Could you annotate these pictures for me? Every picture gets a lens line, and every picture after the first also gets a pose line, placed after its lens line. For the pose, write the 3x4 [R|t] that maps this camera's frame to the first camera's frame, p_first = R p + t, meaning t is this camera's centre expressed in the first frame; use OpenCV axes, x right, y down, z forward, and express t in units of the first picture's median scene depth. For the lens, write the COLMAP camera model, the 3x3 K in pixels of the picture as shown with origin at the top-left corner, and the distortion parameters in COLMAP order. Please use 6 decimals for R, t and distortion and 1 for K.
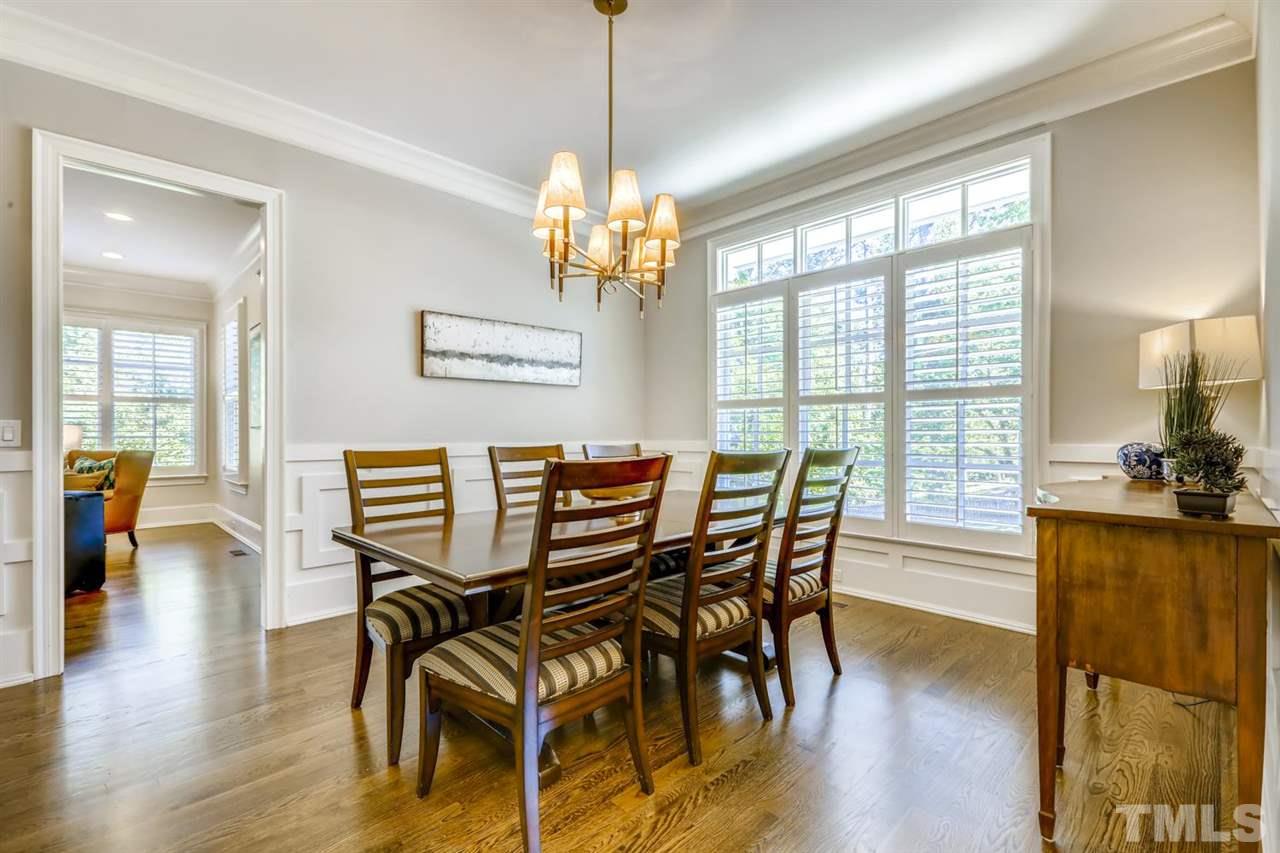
lens RADIAL K [[578.0, 0, 637.1], [0, 578.0, 427.6], [0, 0, 1]] dist [0.012183, 0.000068]
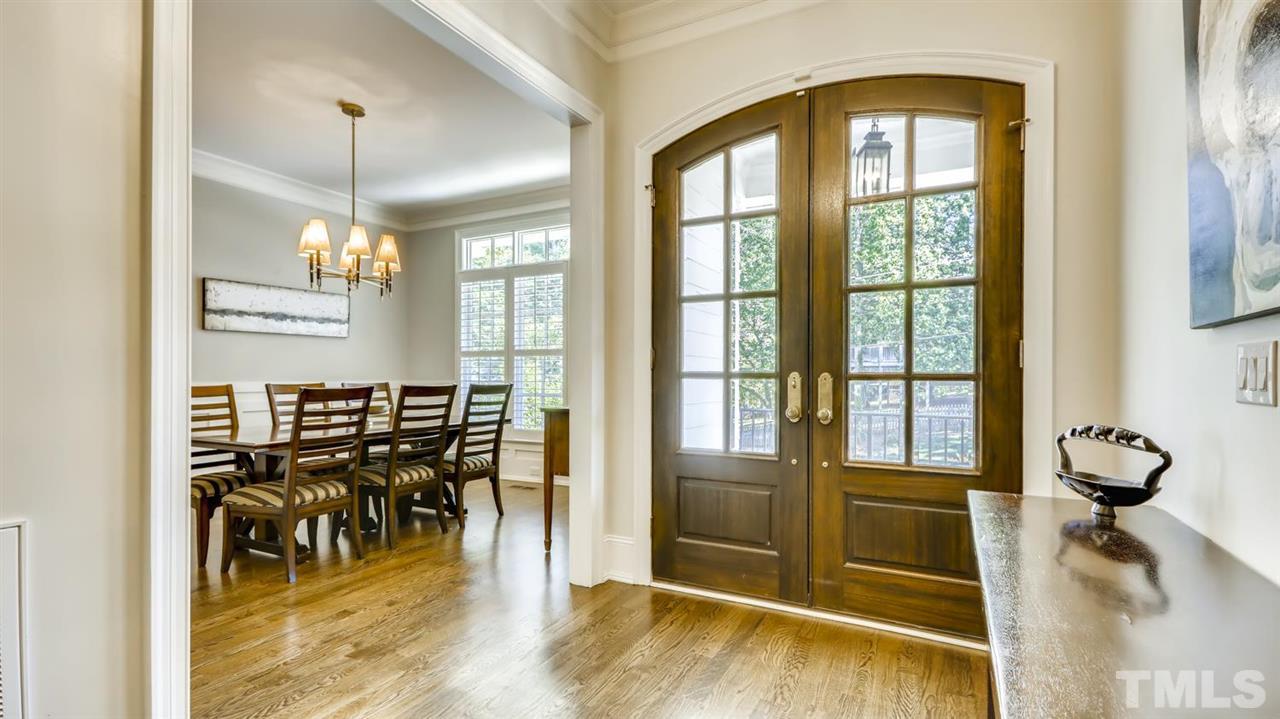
lens RADIAL K [[591.9, 0, 650.2], [0, 591.9, 371.9], [0, 0, 1]] dist [0.016139, -0.000301]
pose [[0.946305, 0.004910, 0.323238, 0.192486], [-0.006756, 0.999967, 0.004590, -0.012785], [-0.323204, -0.006527, 0.946307, -0.807018]]
